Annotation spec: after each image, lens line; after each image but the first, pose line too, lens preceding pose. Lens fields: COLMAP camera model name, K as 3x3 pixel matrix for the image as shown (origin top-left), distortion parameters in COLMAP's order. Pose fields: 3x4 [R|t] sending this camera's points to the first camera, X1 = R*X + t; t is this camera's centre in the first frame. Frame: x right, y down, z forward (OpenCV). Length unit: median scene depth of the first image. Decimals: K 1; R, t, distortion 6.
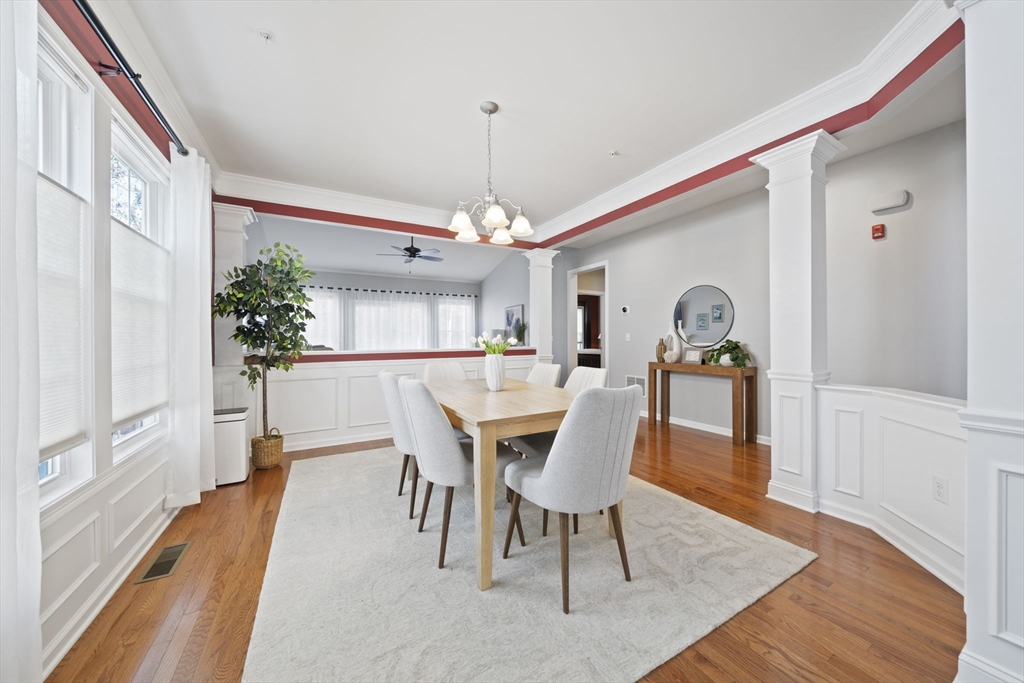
lens RADIAL K [[362.0, 0, 528.7], [0, 362.0, 339.4], [0, 0, 1]] dist [-0.008749, 0.000109]
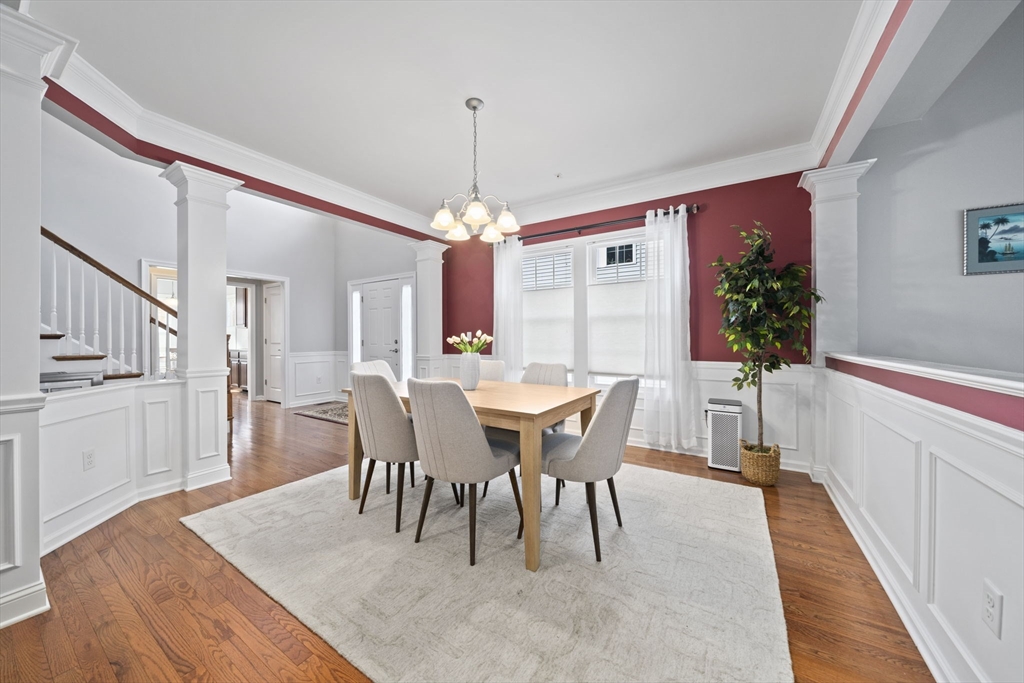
lens RADIAL K [[362.0, 0, 513.5], [0, 362.0, 338.3], [0, 0, 1]] dist [-0.008749, 0.000109]
pose [[-0.895621, 0.011404, -0.444671, 0.178028], [0.008918, 0.999931, 0.007682, -0.006573], [0.444728, 0.002915, -0.895661, 1.417990]]
